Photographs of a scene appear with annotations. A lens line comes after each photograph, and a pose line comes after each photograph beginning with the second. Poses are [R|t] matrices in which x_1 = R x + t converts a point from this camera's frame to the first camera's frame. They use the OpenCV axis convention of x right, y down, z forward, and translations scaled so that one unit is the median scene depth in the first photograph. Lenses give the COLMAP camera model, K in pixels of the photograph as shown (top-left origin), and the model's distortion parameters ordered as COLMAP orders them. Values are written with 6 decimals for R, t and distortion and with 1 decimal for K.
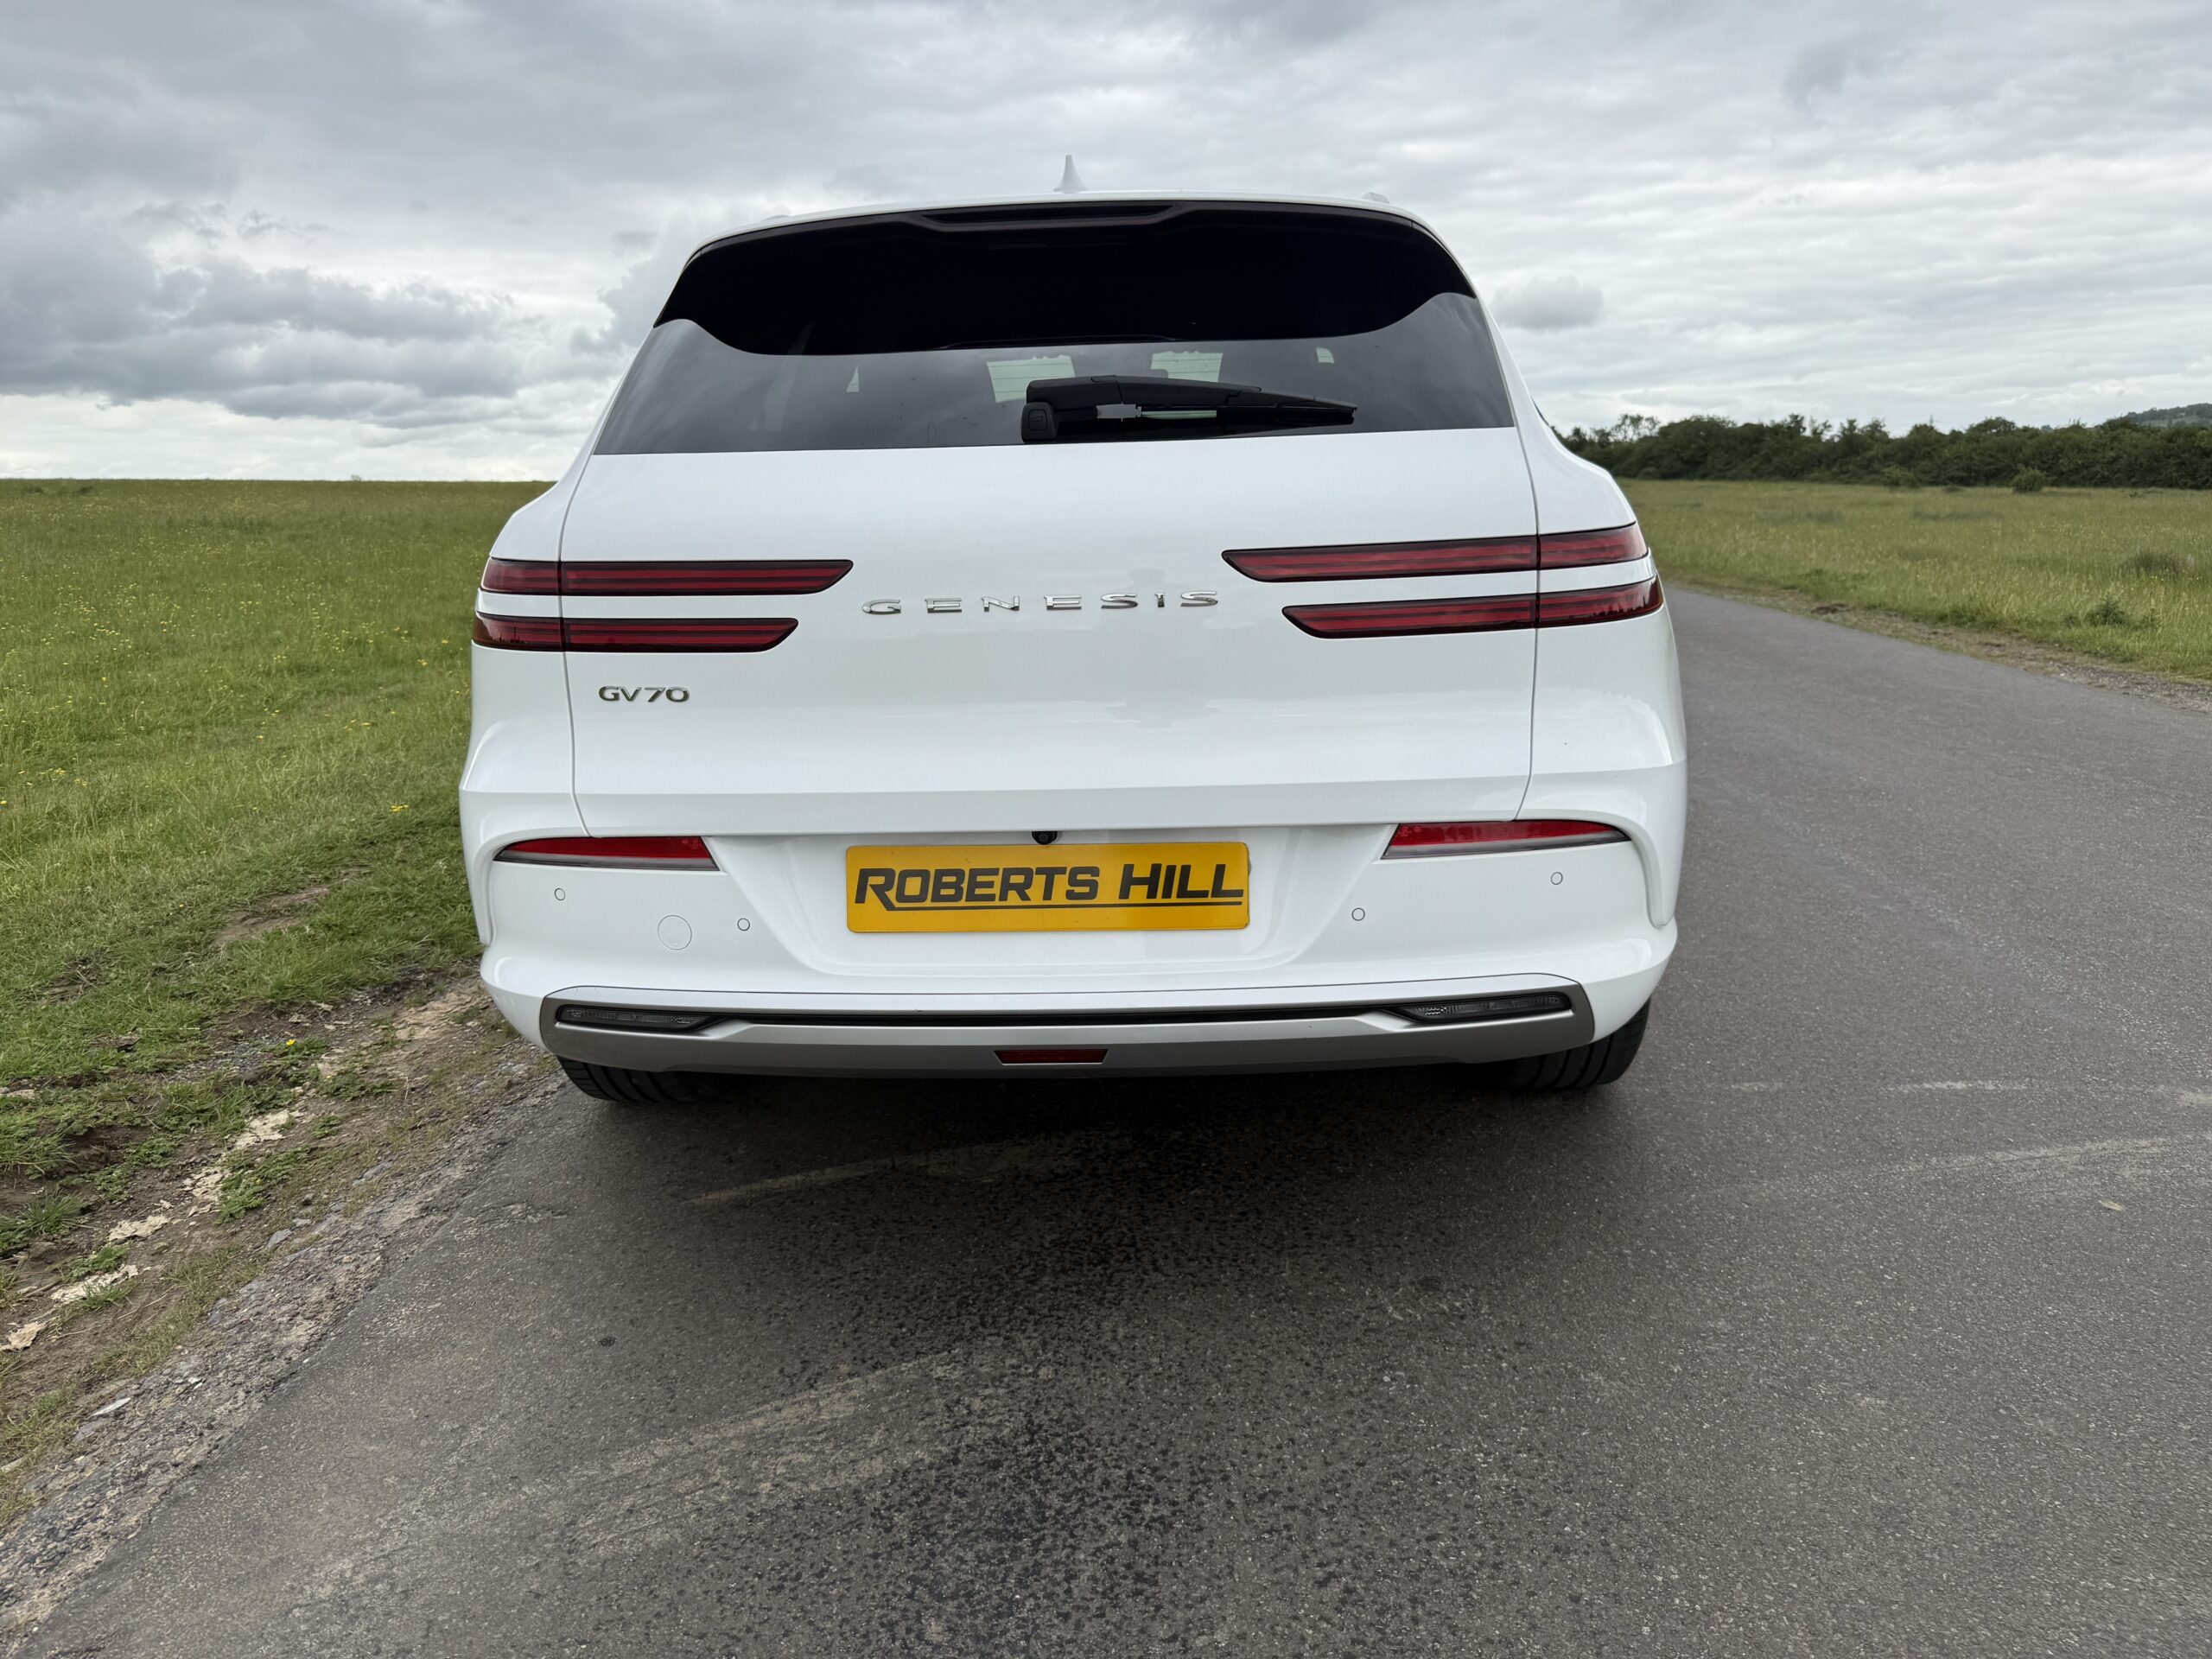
lens RADIAL K [[1594.0, 0, 1076.7], [0, 1594.0, 820.0], [0, 0, 1]] dist [0.001862, -0.012310]
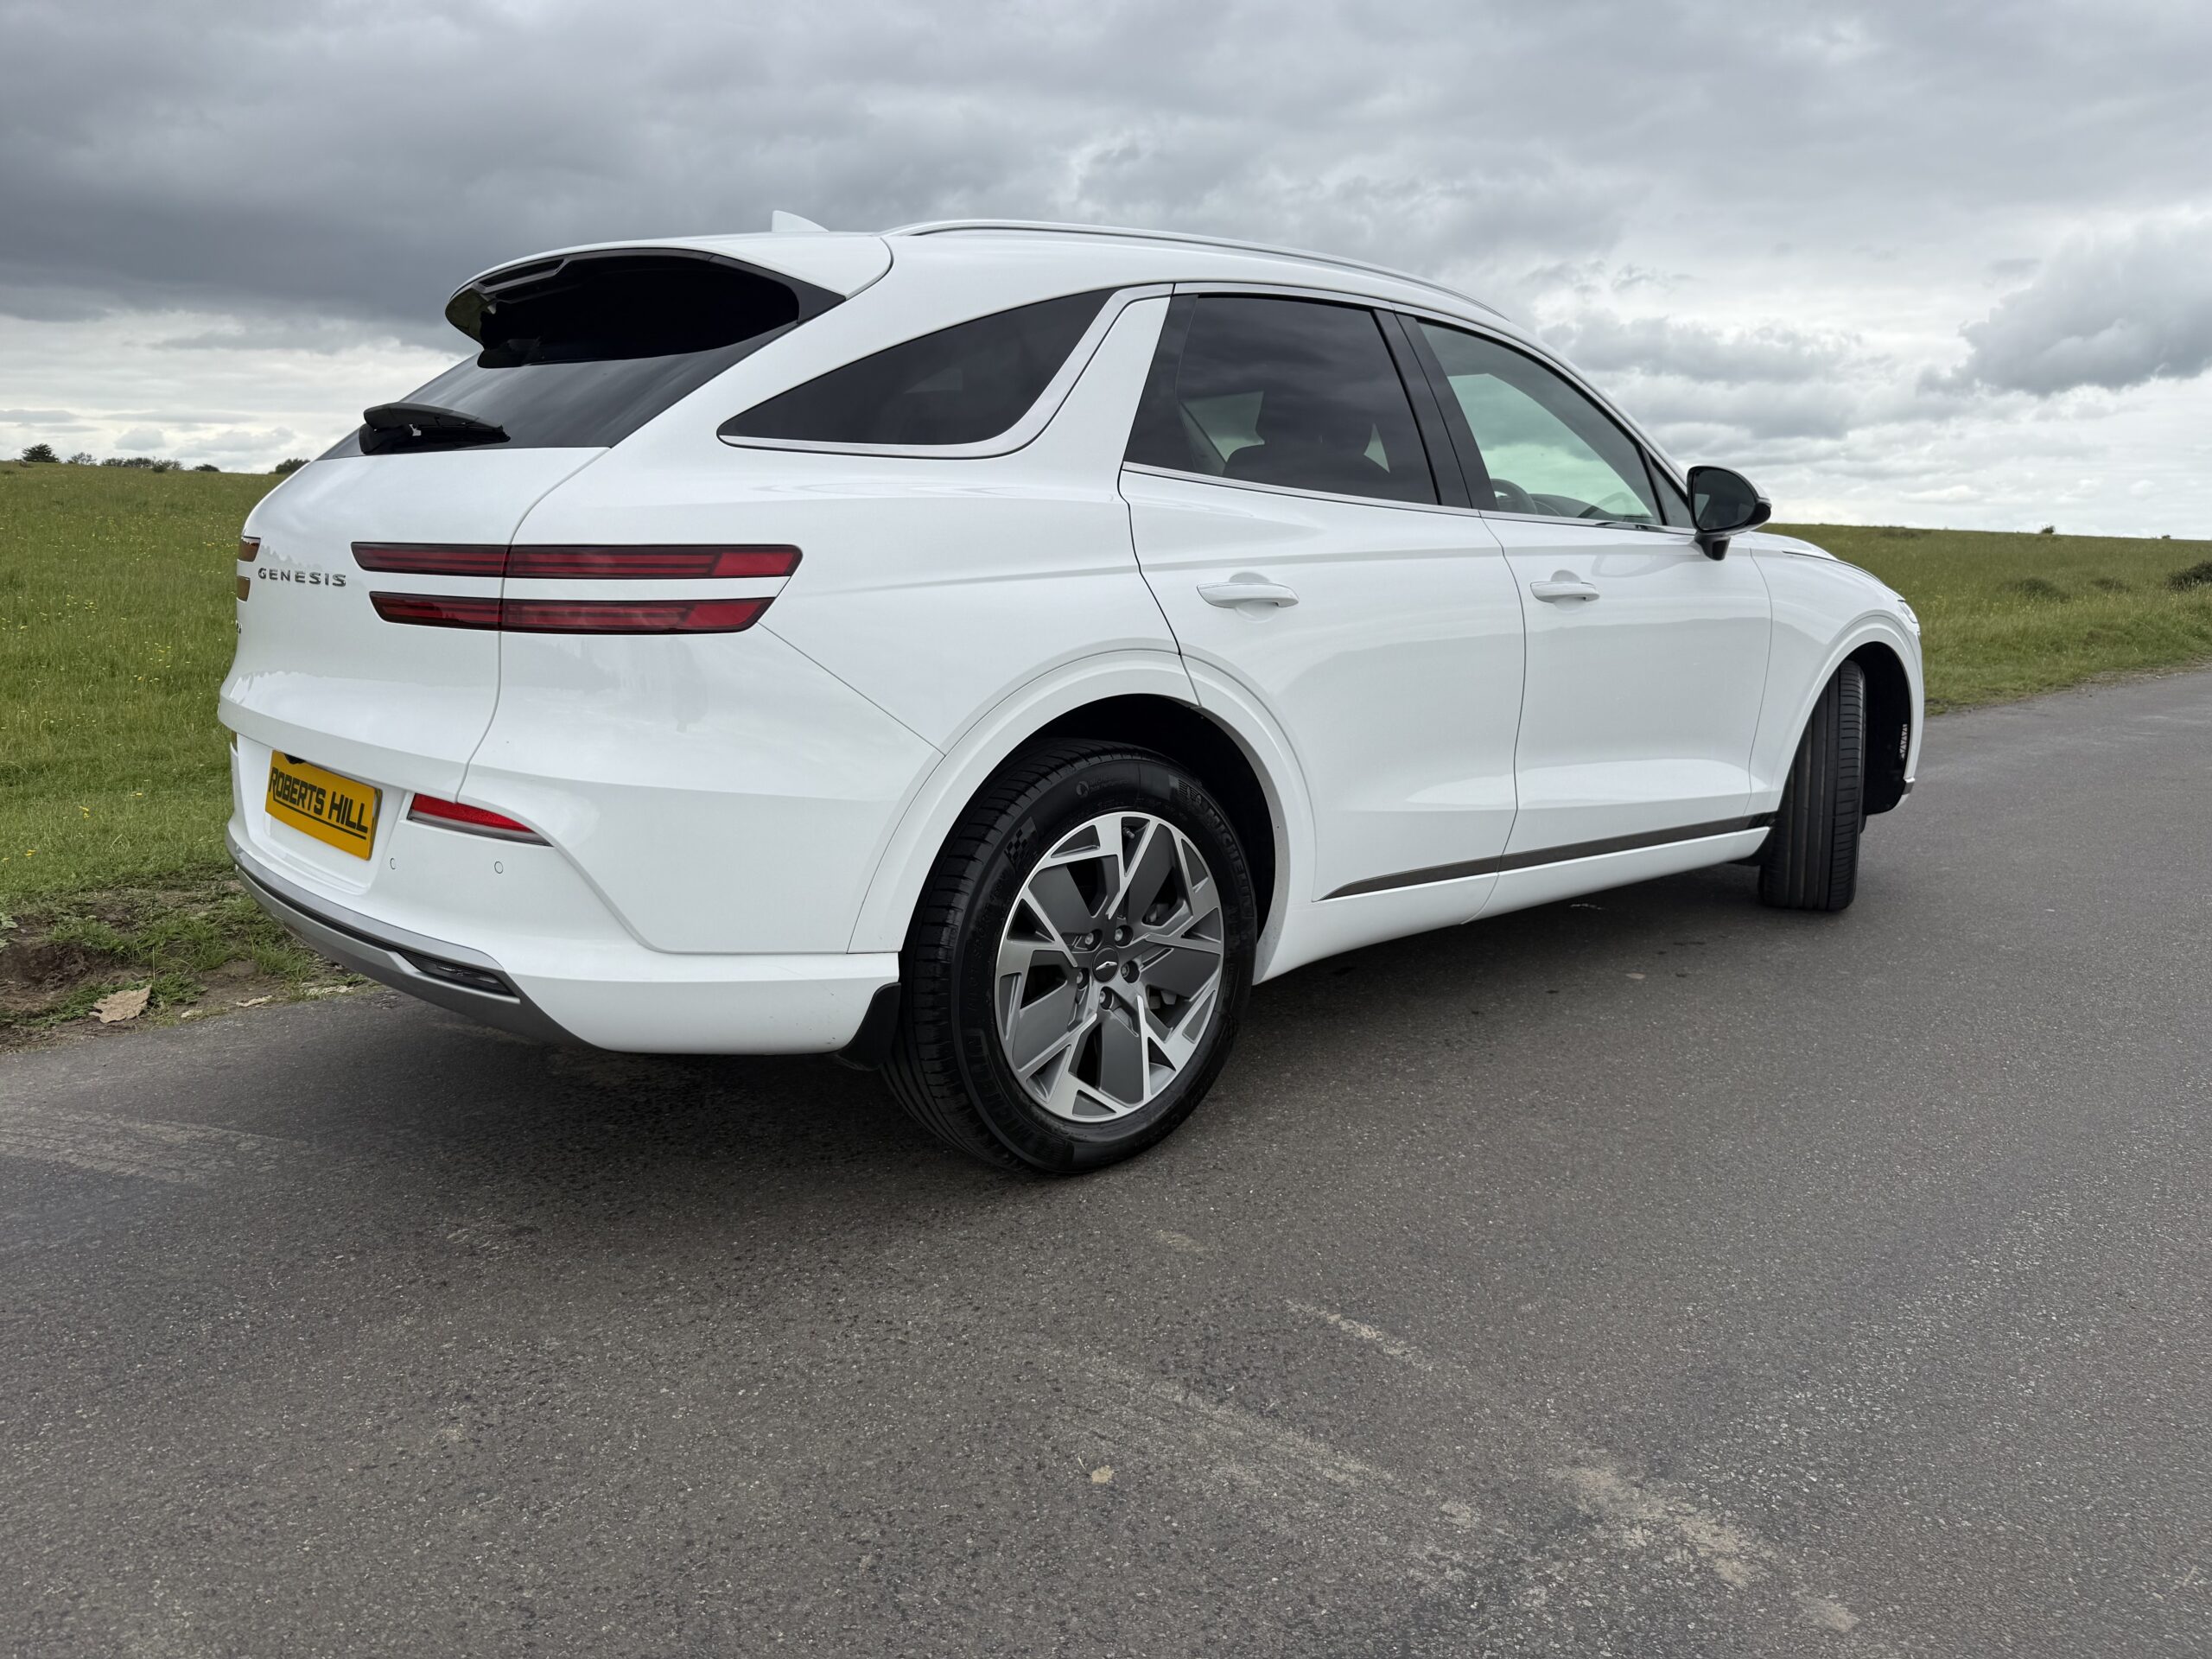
lens RADIAL K [[1573.2, 0, 1094.2], [0, 1573.2, 836.5], [0, 0, 1]] dist [0.009169, -0.018575]
pose [[0.714479, 0.172053, -0.678172, 1.284307], [-0.180224, 0.981841, 0.059222, -0.115773], [0.676047, 0.079910, 0.732513, 0.493023]]
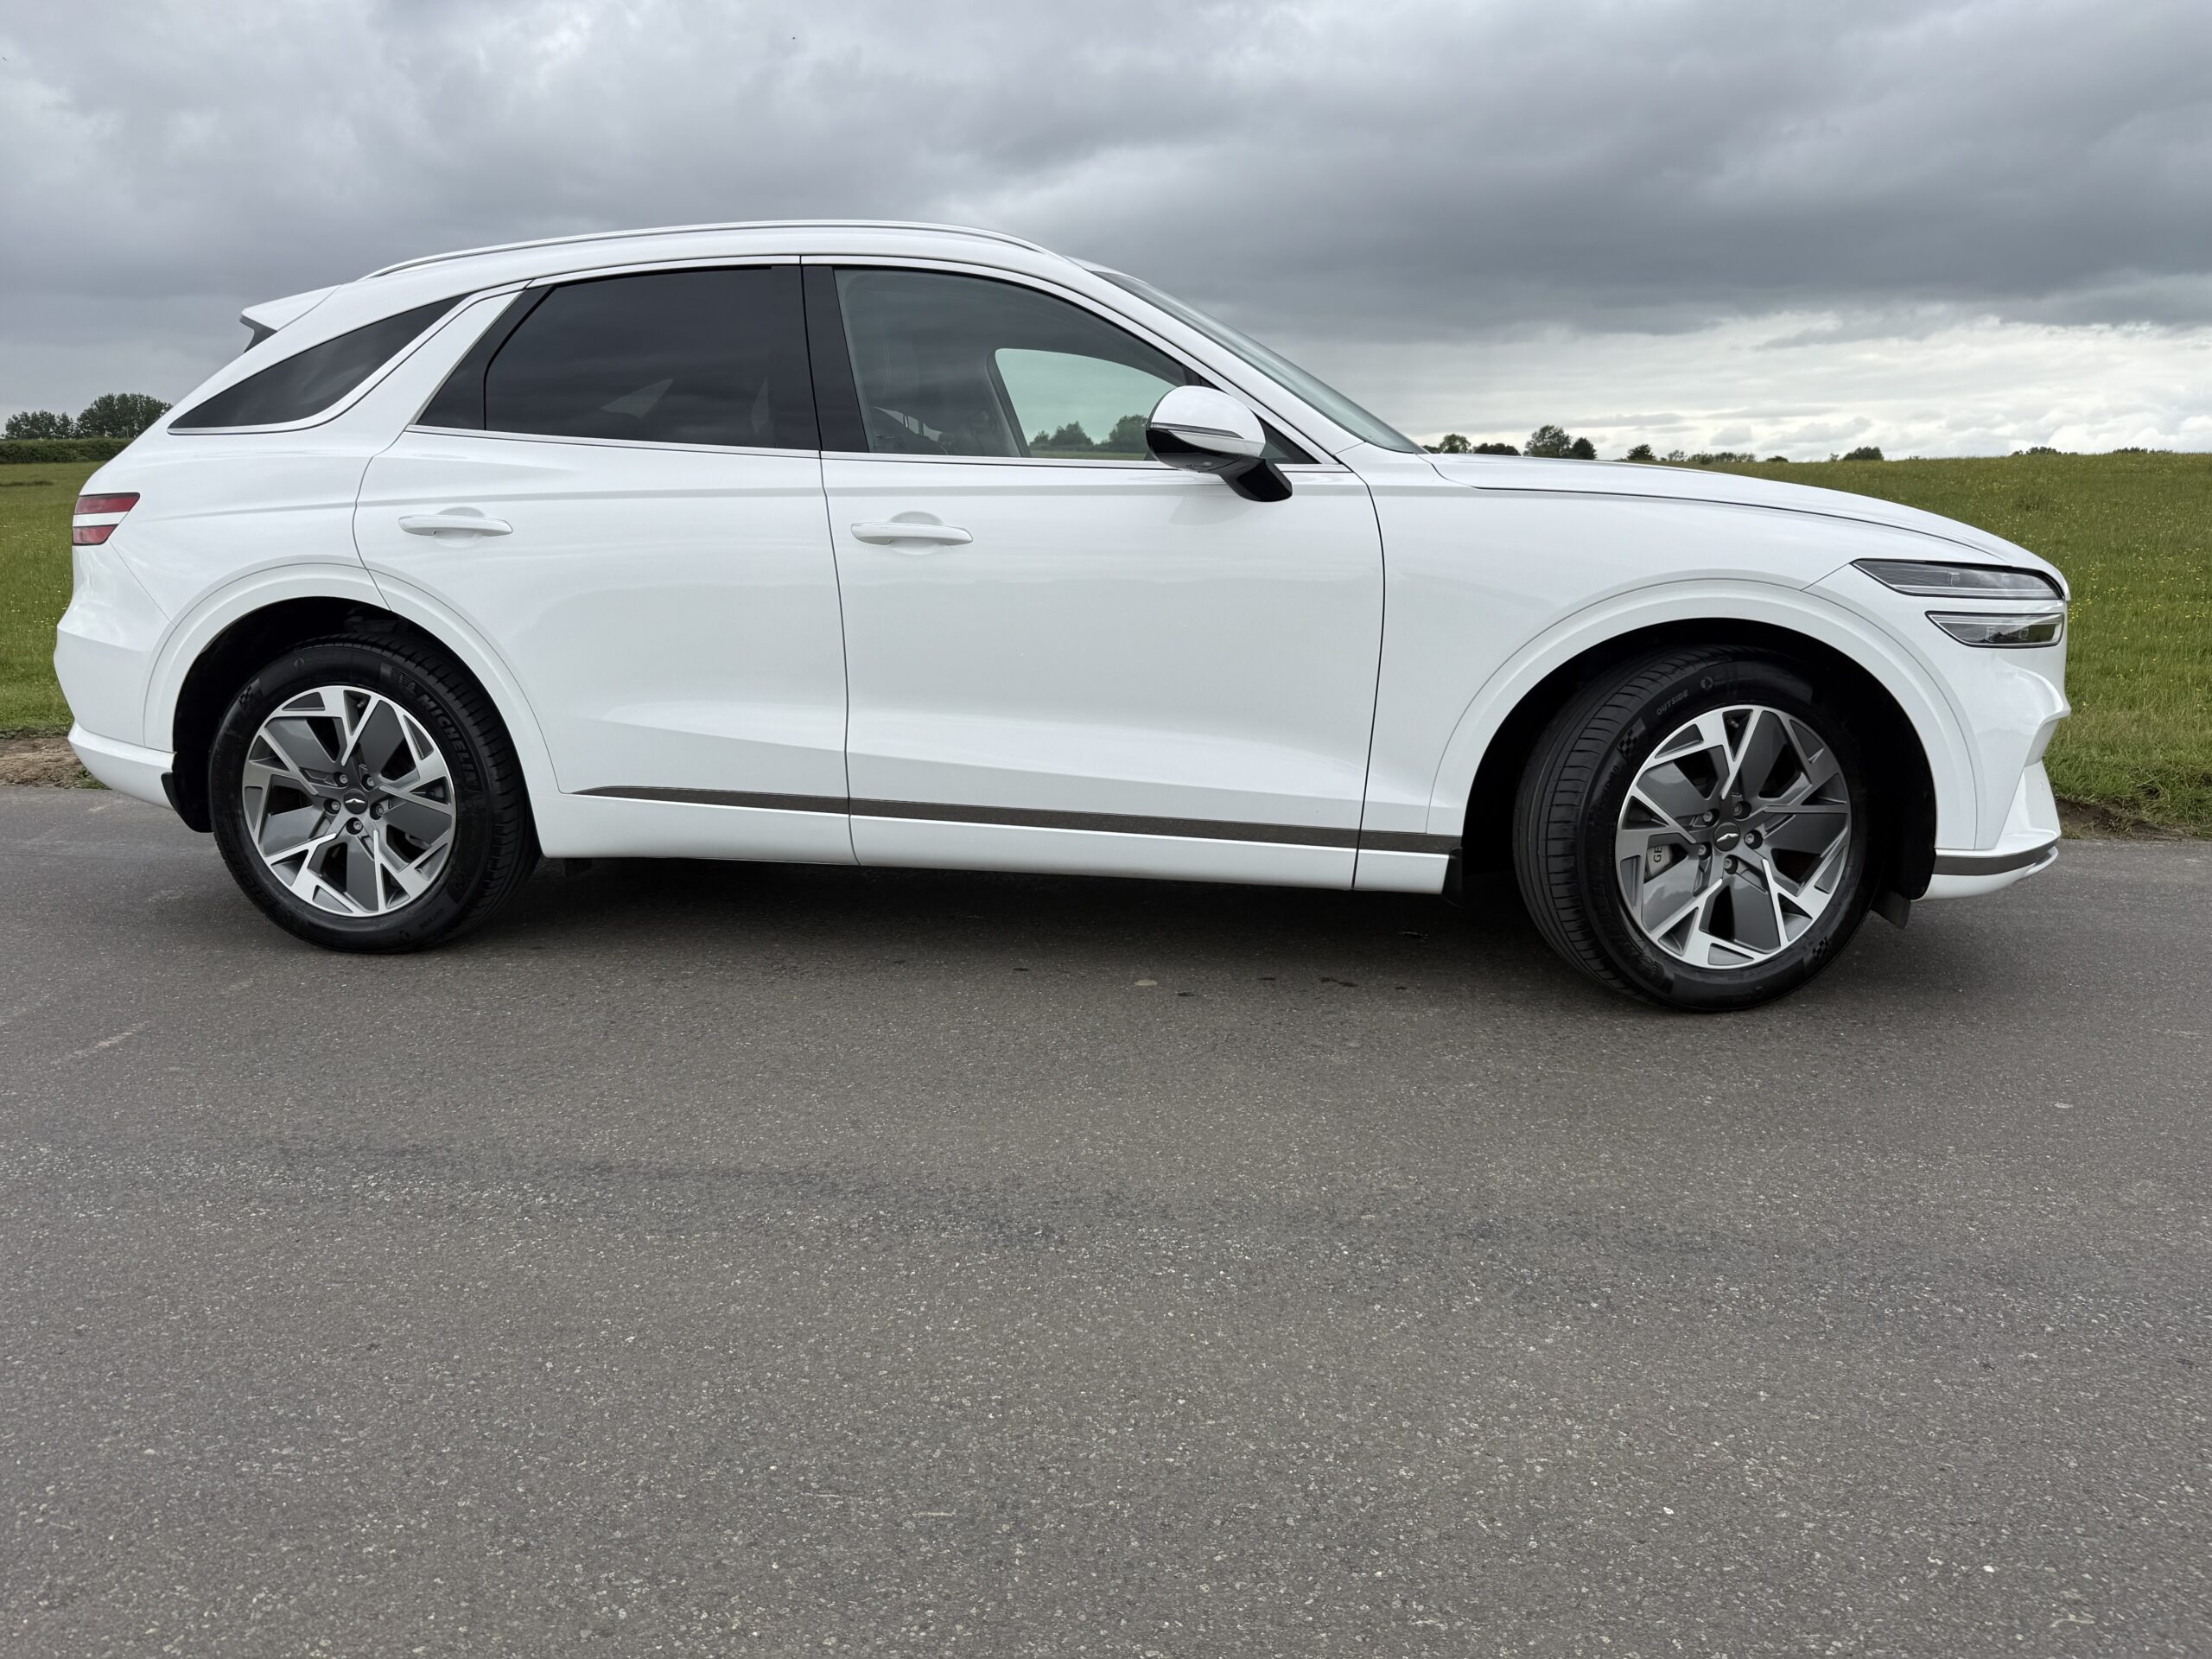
lens RADIAL K [[1545.3, 0, 1099.1], [0, 1545.3, 818.7], [0, 0, 1]] dist [0.033563, -0.045105]
pose [[-0.107664, 0.224116, -0.968597, 2.005348], [-0.202260, 0.948948, 0.242051, -0.495387], [0.973396, 0.221968, -0.056838, 2.322529]]
